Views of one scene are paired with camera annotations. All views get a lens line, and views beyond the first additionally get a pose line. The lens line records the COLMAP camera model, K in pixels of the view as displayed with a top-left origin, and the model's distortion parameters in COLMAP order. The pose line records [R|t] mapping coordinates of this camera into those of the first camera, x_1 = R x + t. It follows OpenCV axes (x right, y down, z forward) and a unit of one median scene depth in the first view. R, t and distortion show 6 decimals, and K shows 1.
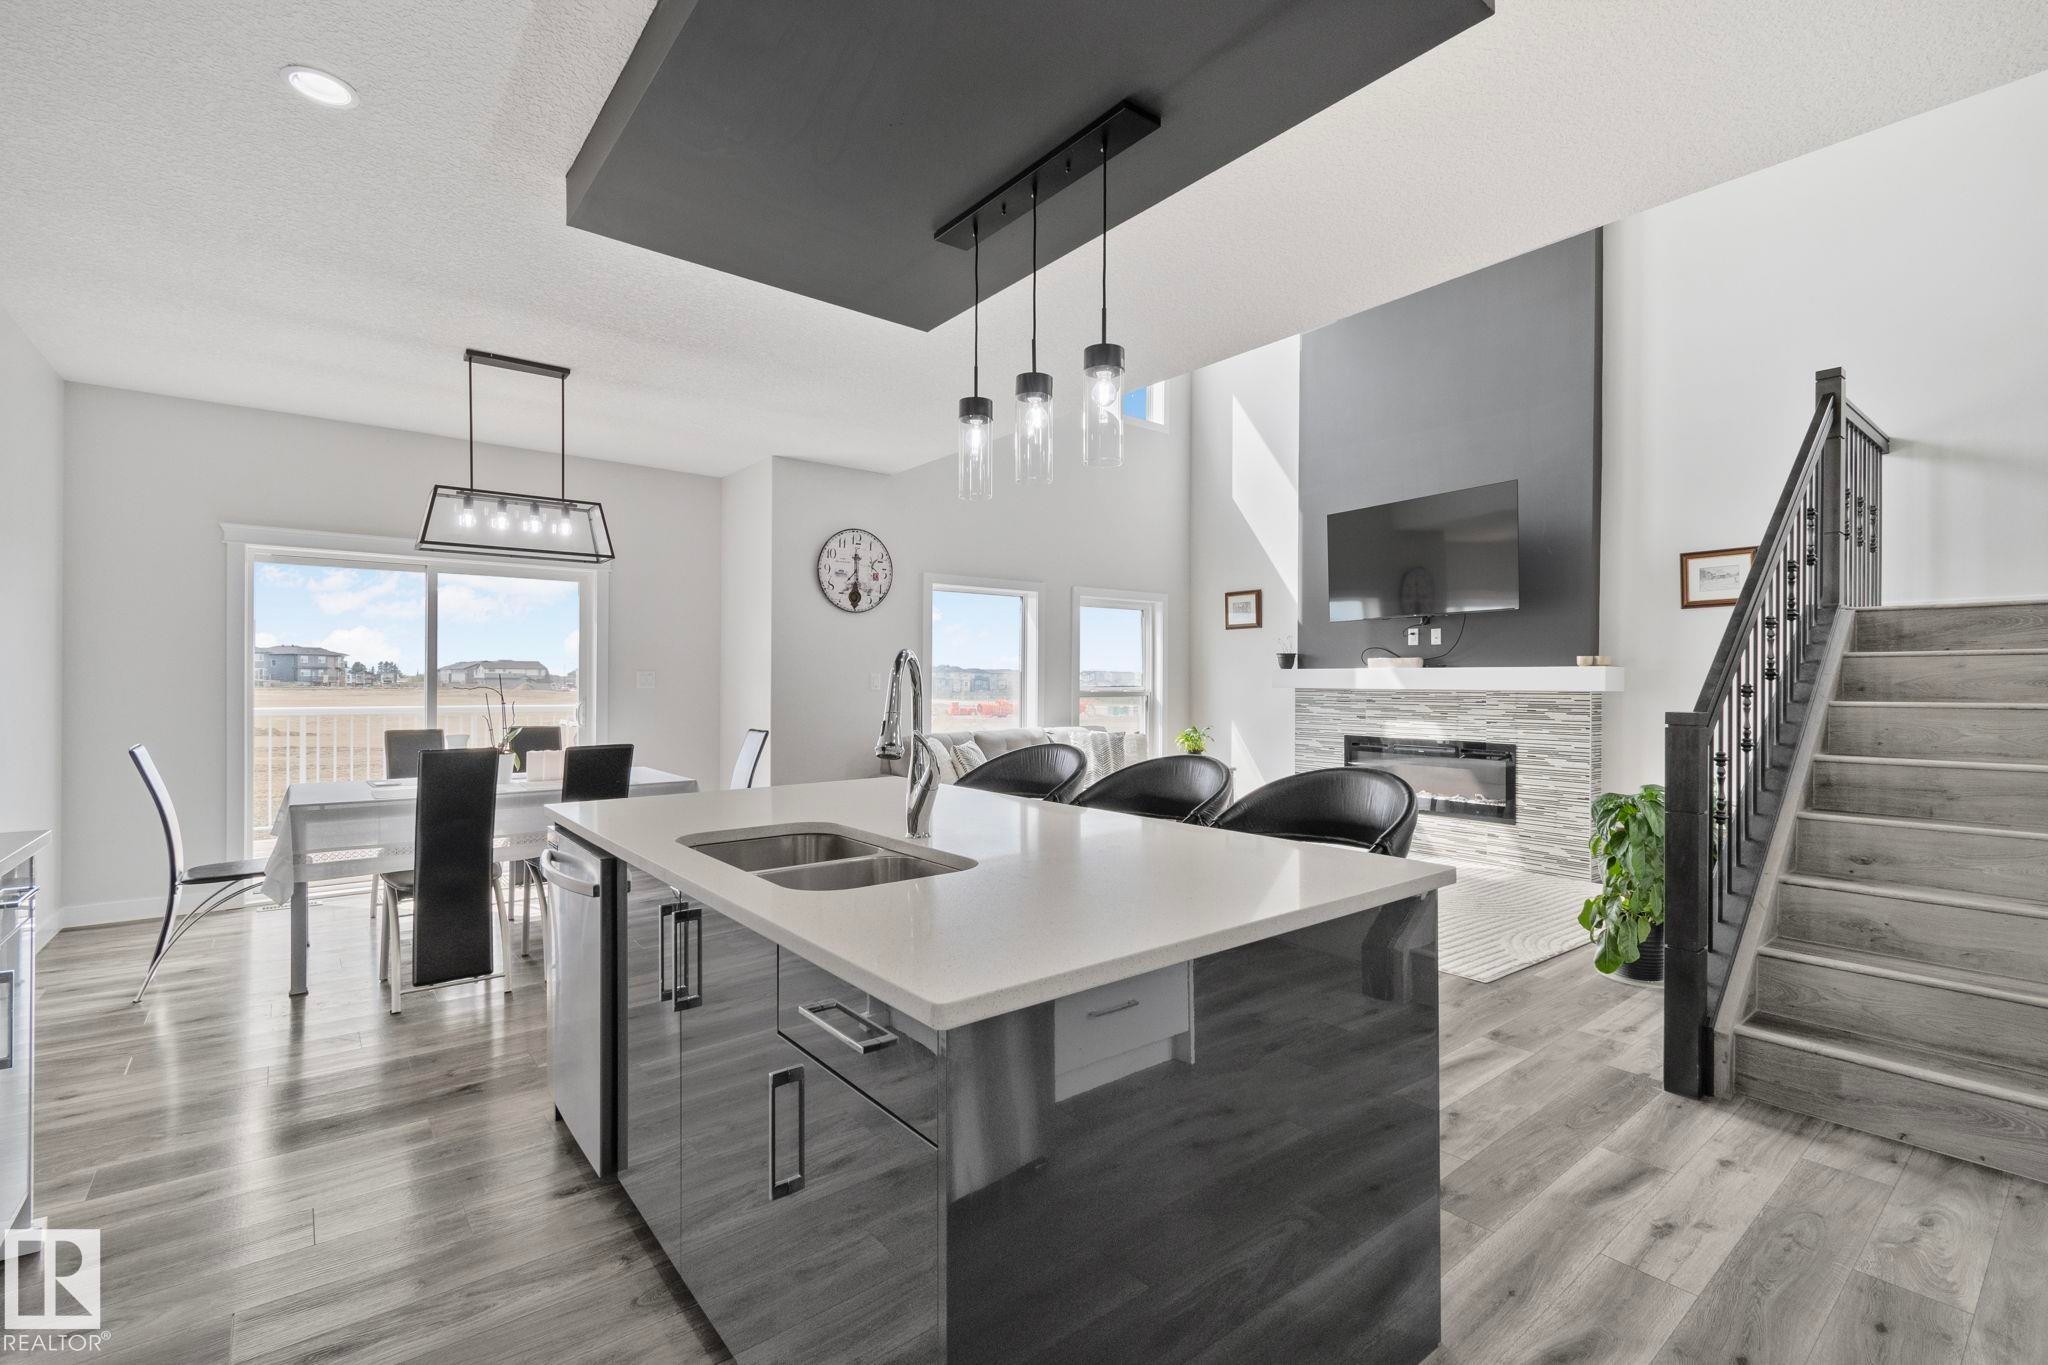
lens RADIAL K [[908.9, 0, 1015.3], [0, 908.9, 672.0], [0, 0, 1]] dist [0.001801, -0.001982]
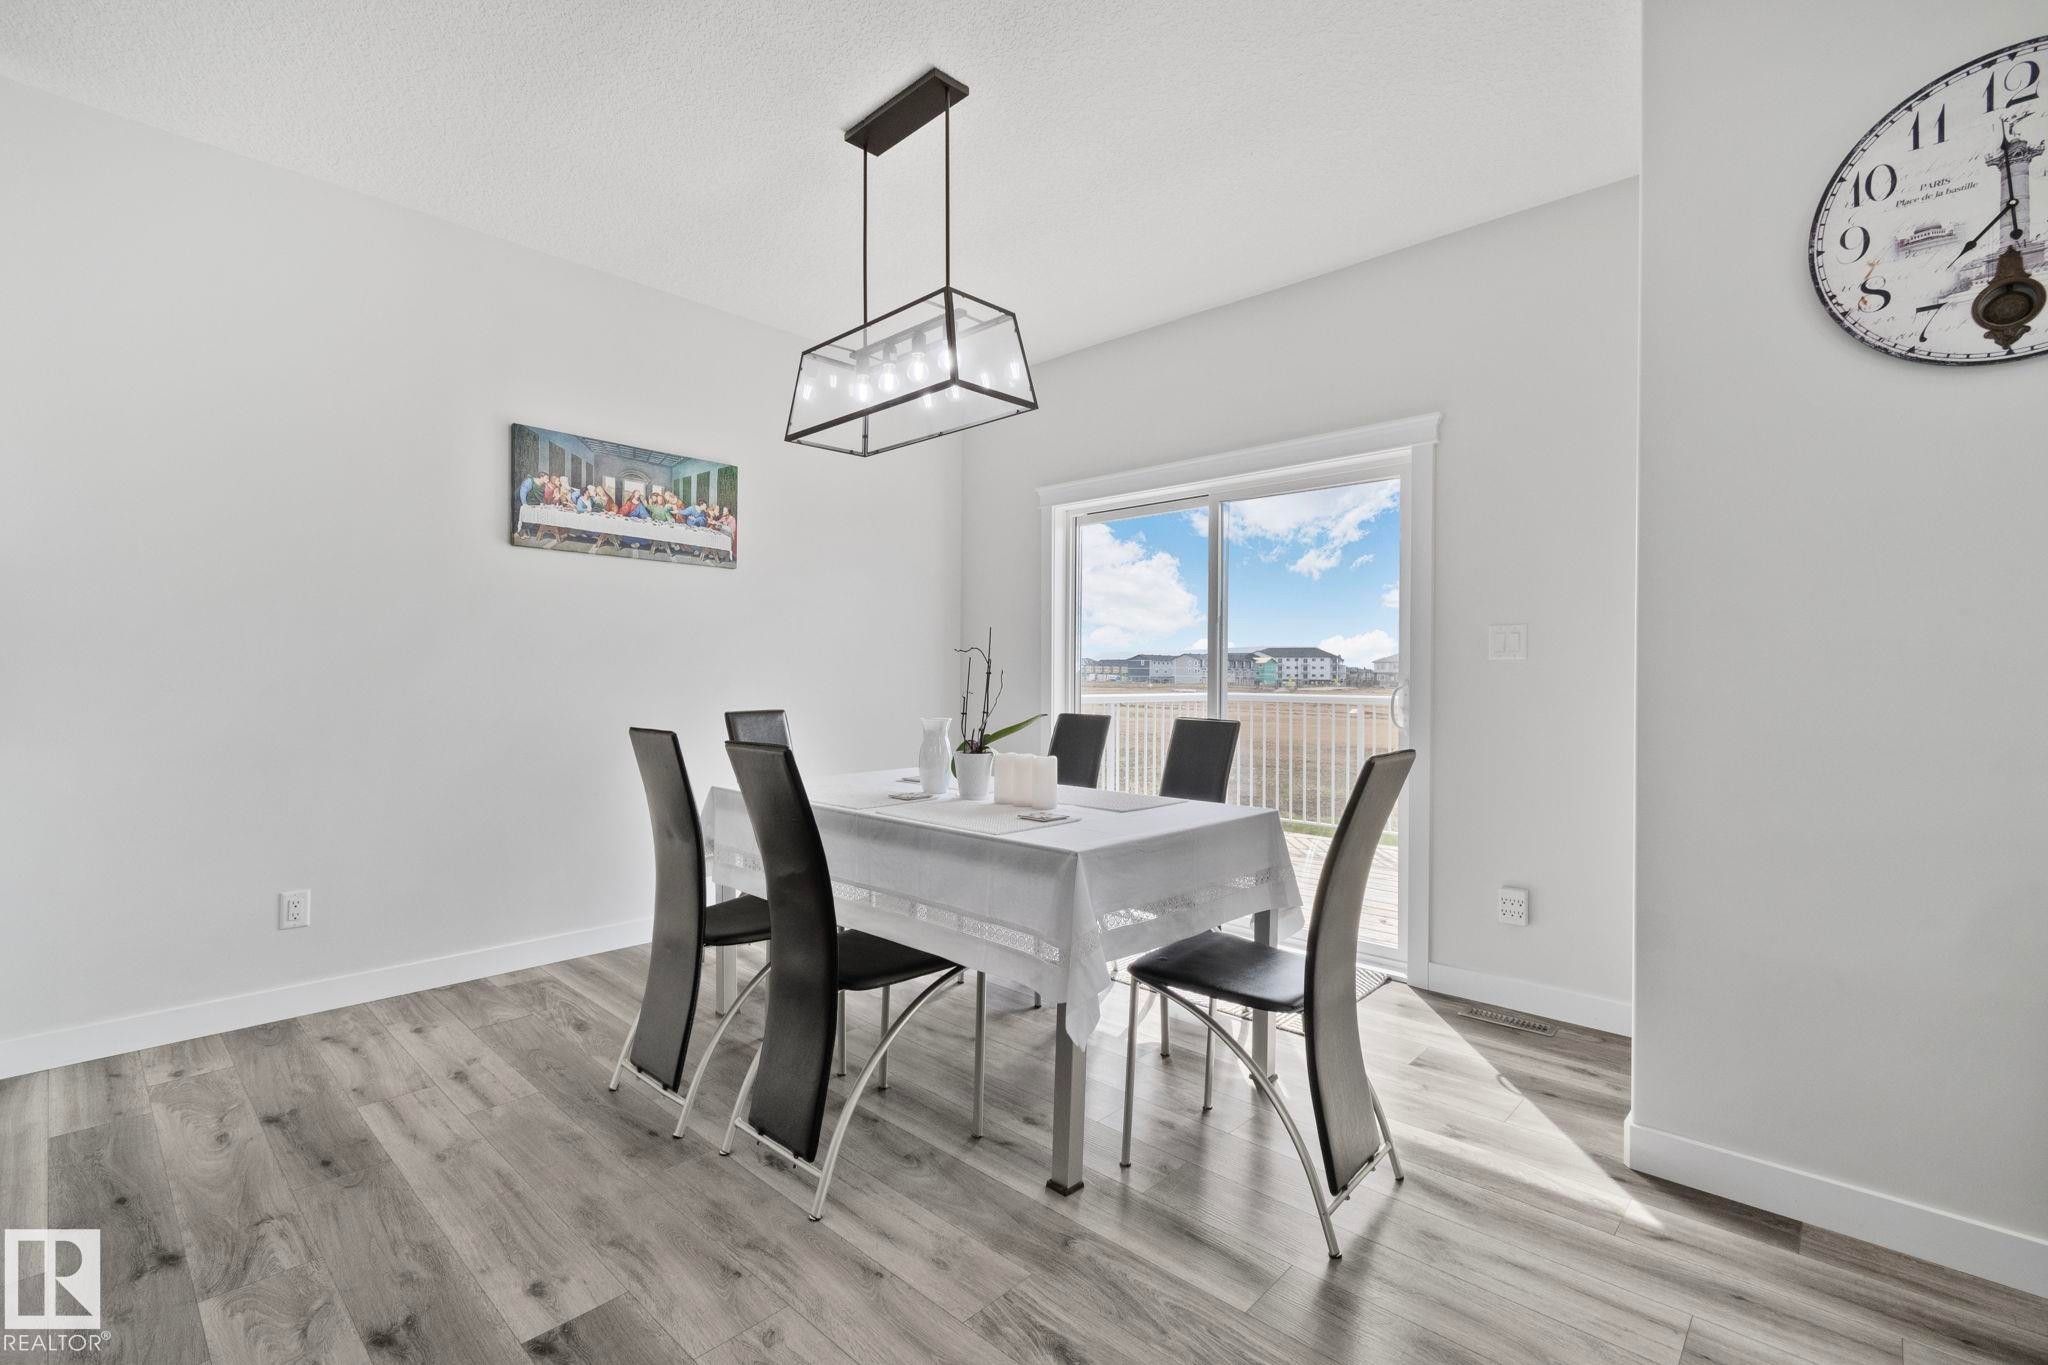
lens RADIAL K [[908.9, 0, 1021.6], [0, 908.9, 682.3], [0, 0, 1]] dist [0.001801, -0.001982]
pose [[0.139047, -0.001793, -0.990284, 0.050829], [0.000890, 0.999998, -0.001686, 0.030934], [0.990285, -0.000647, 0.139048, 0.680556]]
